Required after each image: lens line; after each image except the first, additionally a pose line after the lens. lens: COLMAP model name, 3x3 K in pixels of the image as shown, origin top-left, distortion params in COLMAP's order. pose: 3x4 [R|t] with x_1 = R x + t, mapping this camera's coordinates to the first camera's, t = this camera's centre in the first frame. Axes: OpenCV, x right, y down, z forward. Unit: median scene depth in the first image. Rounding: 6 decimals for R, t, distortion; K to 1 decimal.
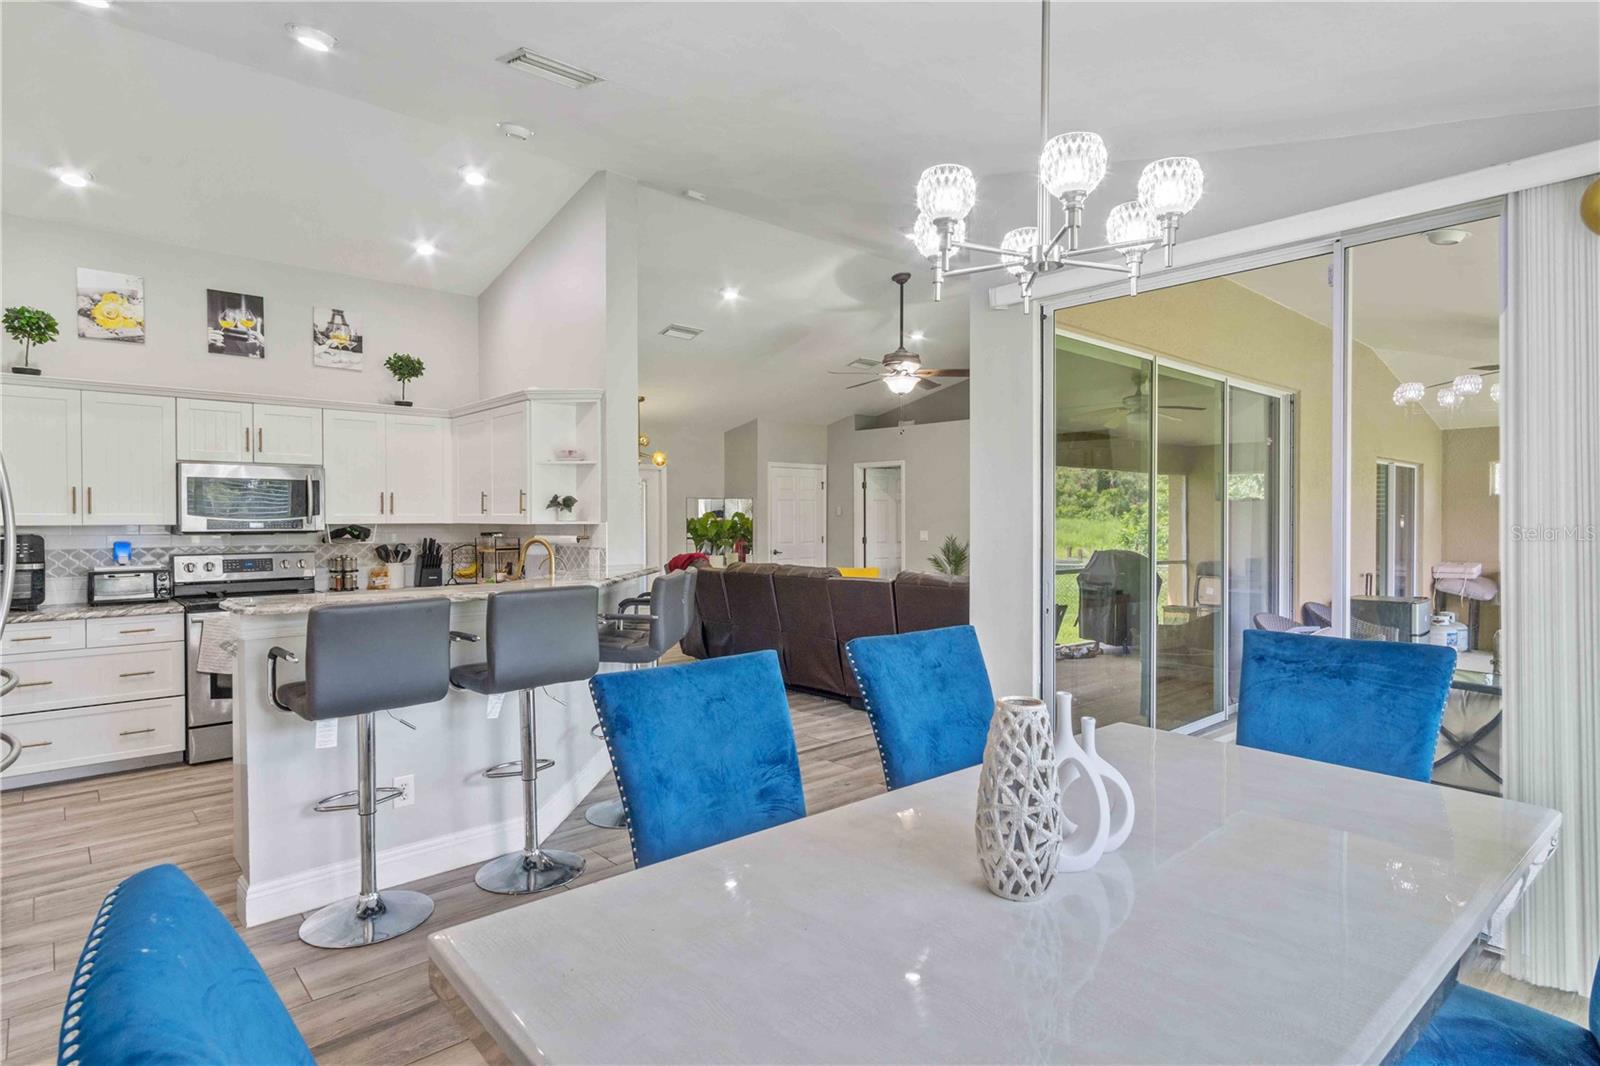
lens RADIAL K [[842.3, 0, 803.9], [0, 842.3, 526.7], [0, 0, 1]] dist [0.004437, 0.002044]
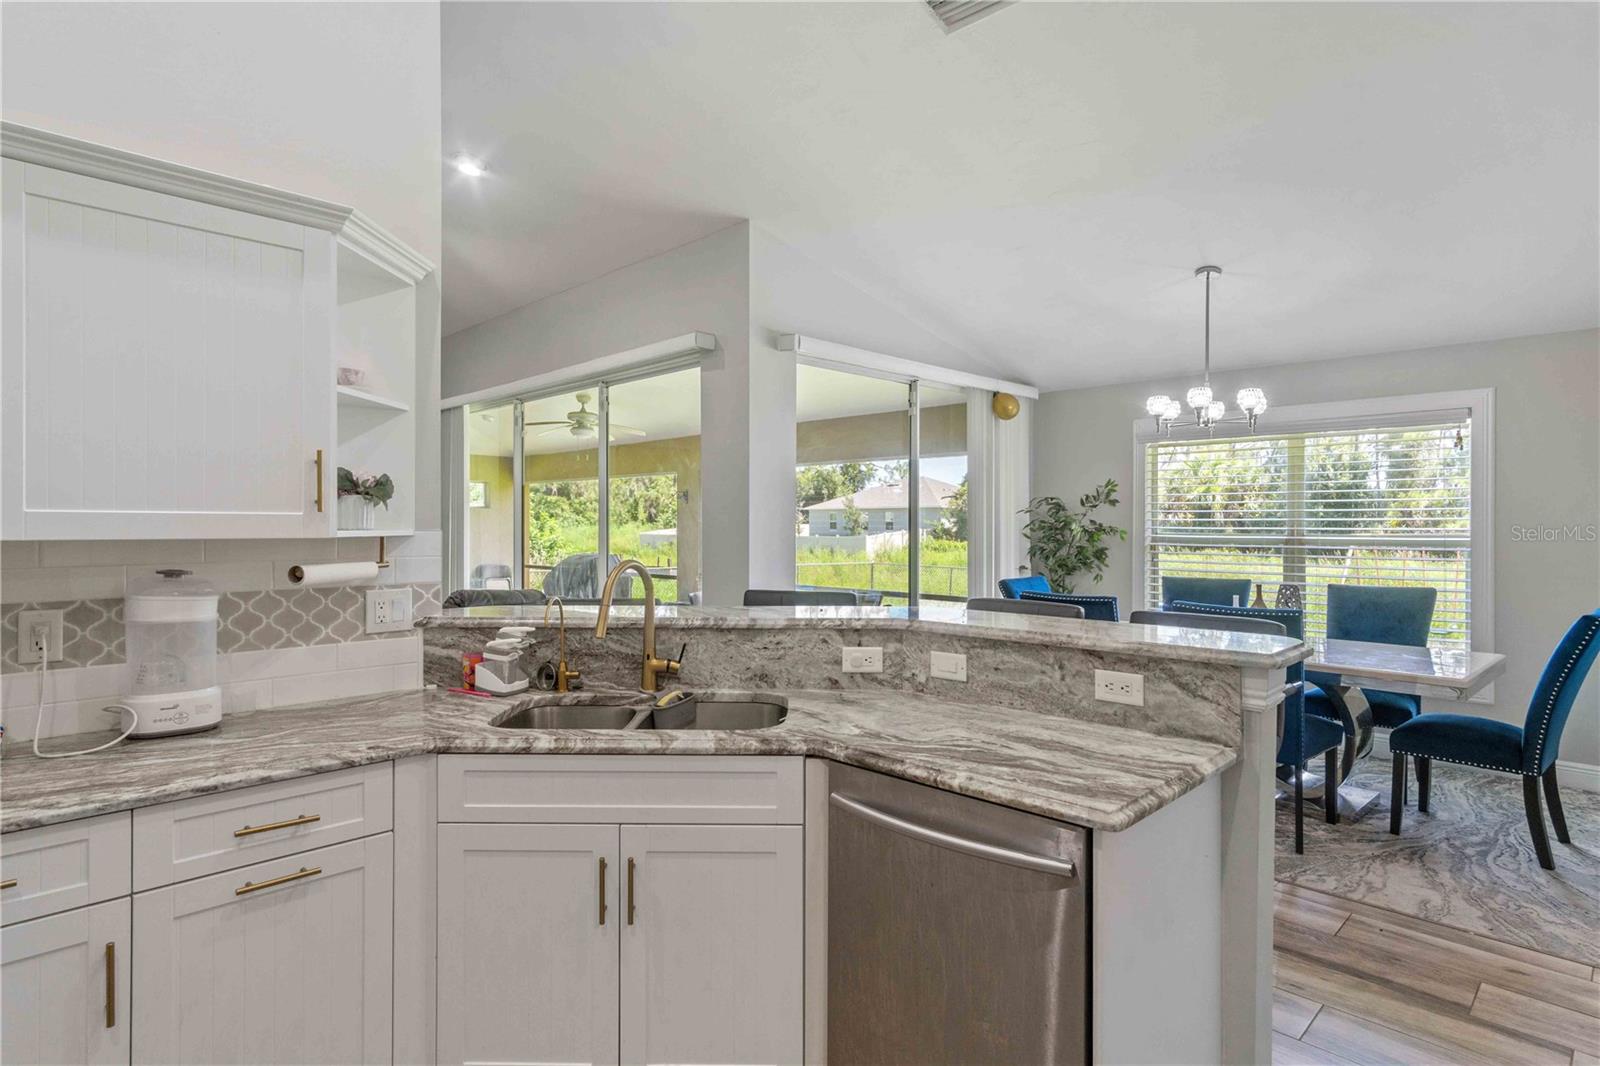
lens RADIAL K [[842.3, 0, 803.9], [0, 842.3, 526.7], [0, 0, 1]] dist [0.004437, 0.002044]
pose [[-0.048263, -0.001699, 0.998833, -0.661286], [0.009026, 0.999957, 0.002137, -0.006162], [-0.998794, 0.009119, -0.048245, 0.706920]]
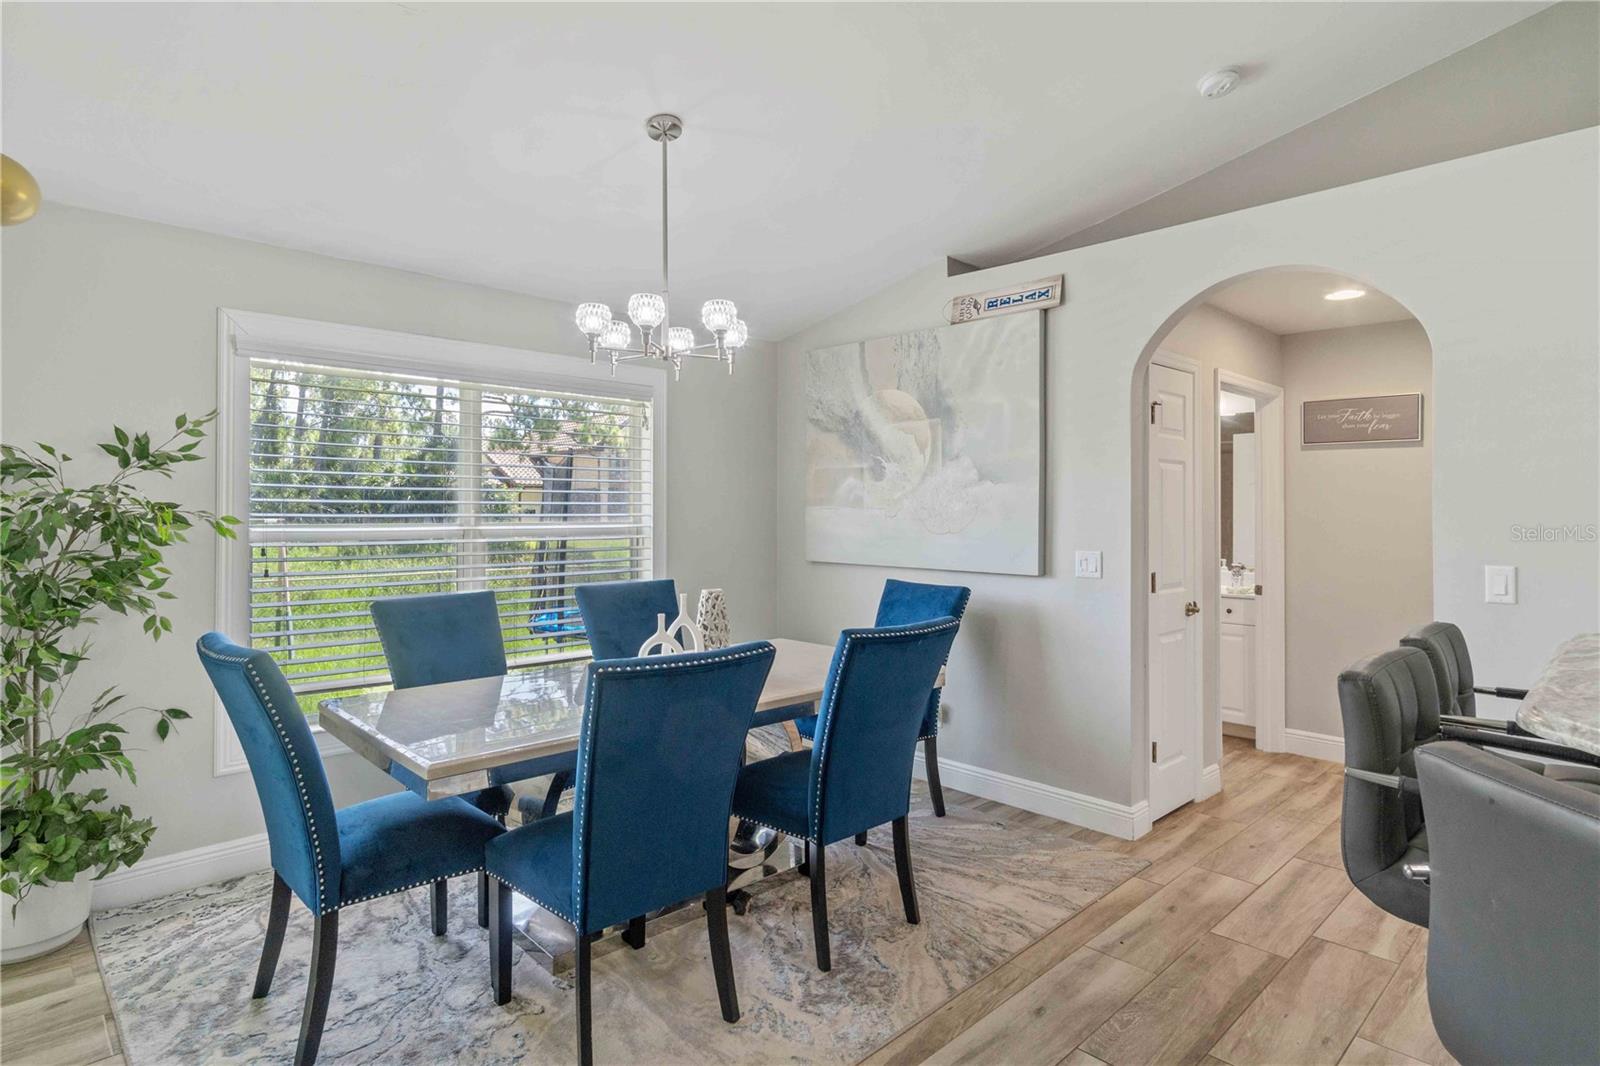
lens RADIAL K [[850.2, 0, 808.3], [0, 850.2, 503.1], [0, 0, 1]] dist [0.003489, 0.000478]
pose [[-0.999154, -0.000321, -0.041132, 0.021809], [-0.000424, 0.999997, 0.002512, -0.008787], [0.041131, 0.002527, -0.999151, 0.809247]]
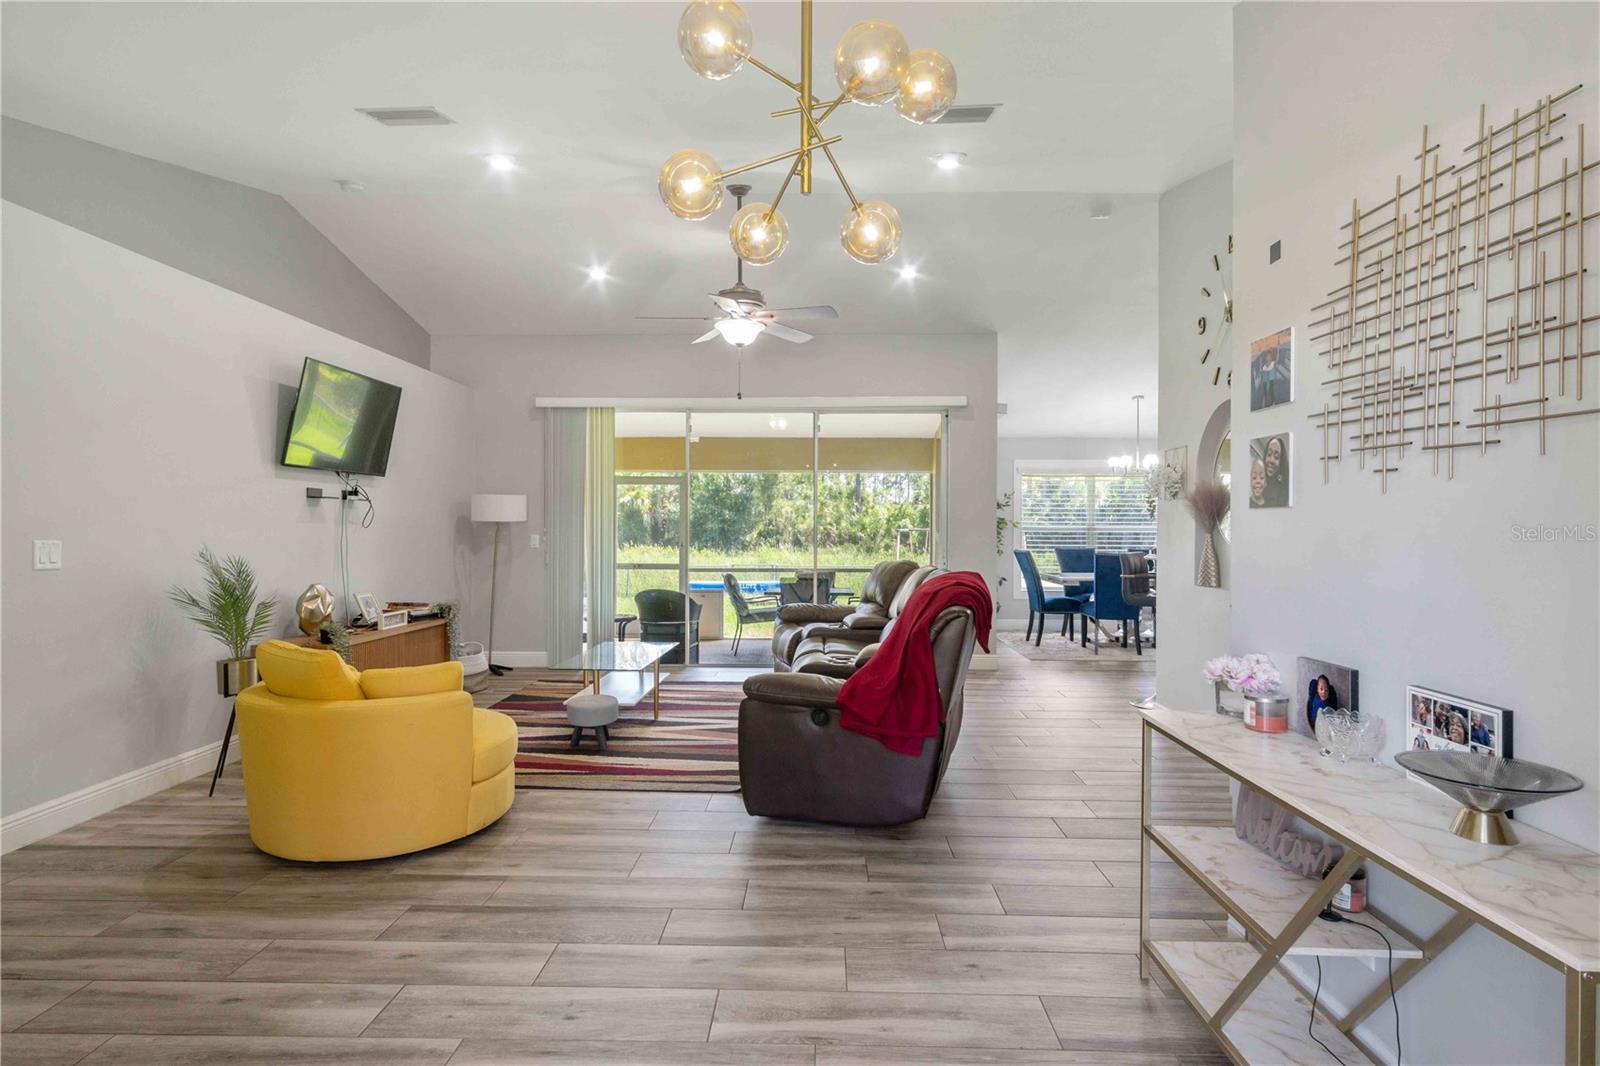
lens RADIAL K [[842.3, 0, 803.9], [0, 842.3, 526.7], [0, 0, 1]] dist [0.004437, 0.002044]
pose [[-0.725494, -0.001052, 0.688228, -0.553460], [0.004377, 0.999972, 0.006143, -0.001764], [-0.688215, 0.007469, -0.725469, 1.893995]]
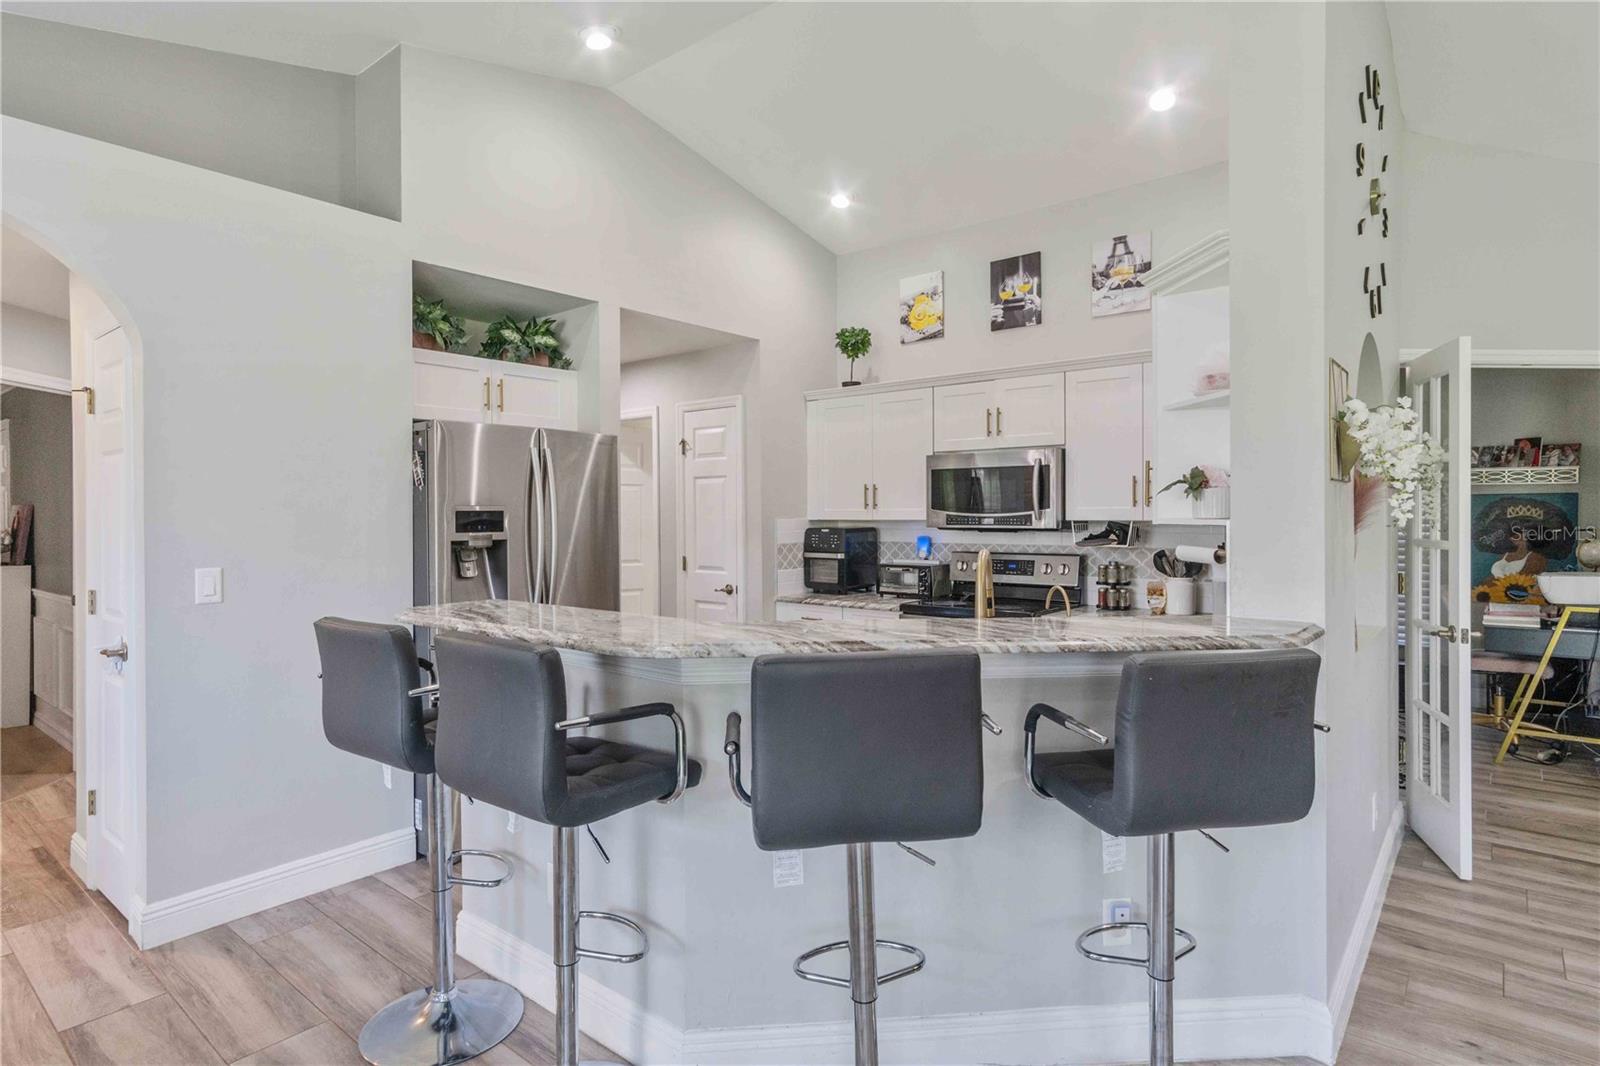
lens RADIAL K [[842.1, 0, 799.9], [0, 842.1, 516.8], [0, 0, 1]] dist [0.001318, 0.000302]
pose [[0.141118, 0.004055, -0.989984, 0.157229], [-0.006931, 0.999971, 0.003108, -0.006607], [0.989968, 0.006423, 0.141142, 0.622333]]
